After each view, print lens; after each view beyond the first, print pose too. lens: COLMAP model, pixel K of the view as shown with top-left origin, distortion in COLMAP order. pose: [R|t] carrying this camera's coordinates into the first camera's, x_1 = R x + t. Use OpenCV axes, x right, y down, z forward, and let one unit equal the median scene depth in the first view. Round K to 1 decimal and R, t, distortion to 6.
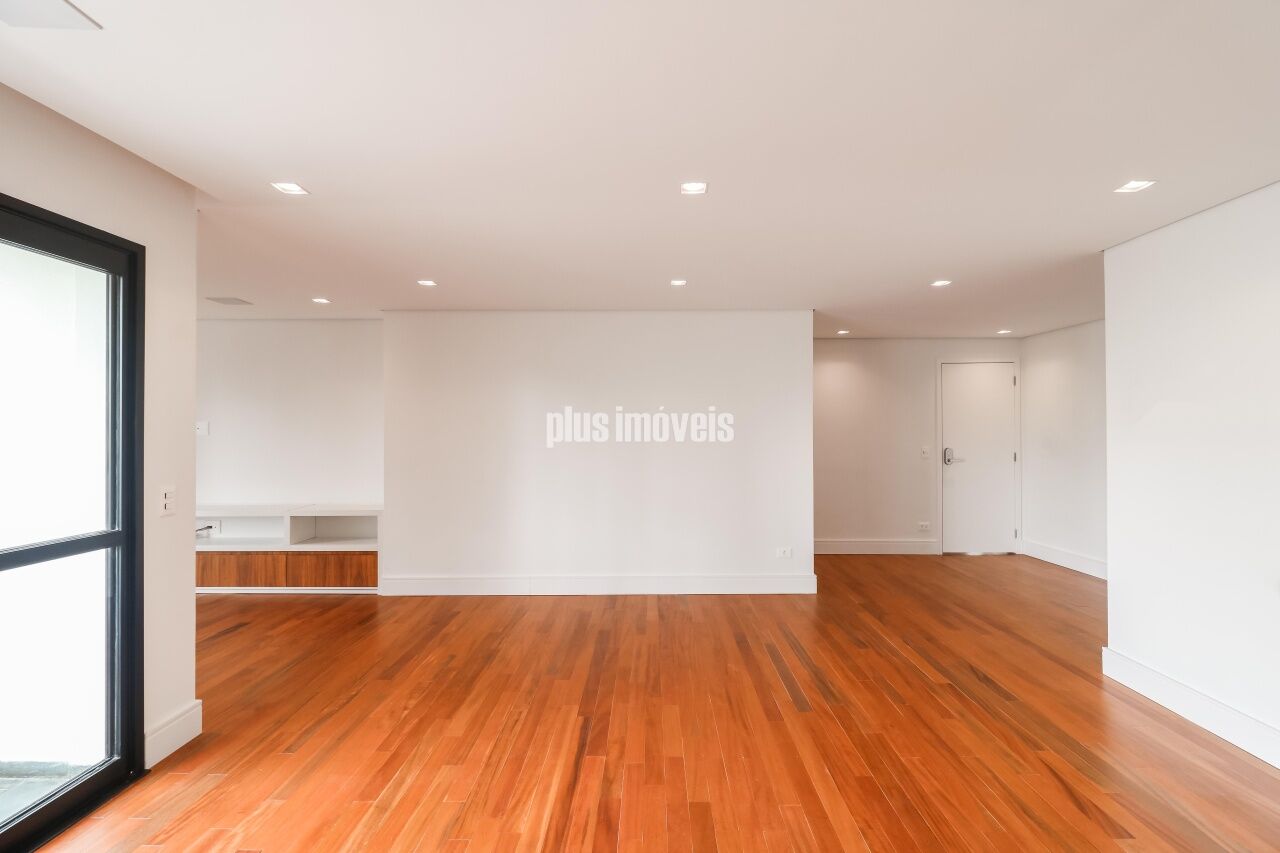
lens RADIAL K [[589.6, 0, 646.3], [0, 589.6, 422.2], [0, 0, 1]] dist [0.003900, 0.000277]
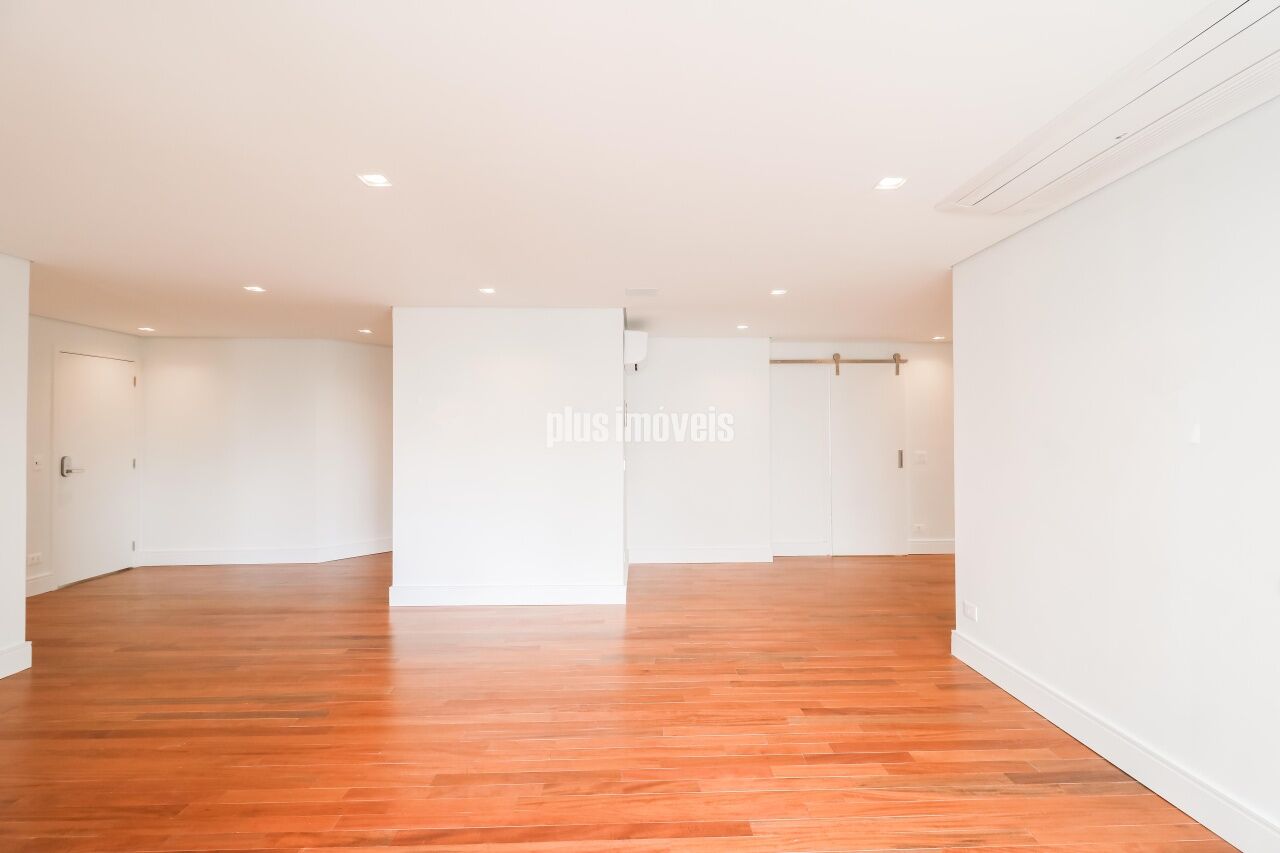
lens RADIAL K [[589.6, 0, 653.5], [0, 589.6, 430.0], [0, 0, 1]] dist [0.003900, 0.000277]
pose [[-0.029157, 0.004110, 0.999566, -0.480197], [-0.009804, 0.999942, -0.004397, 0.004134], [-0.999527, -0.009928, -0.029115, 0.307163]]
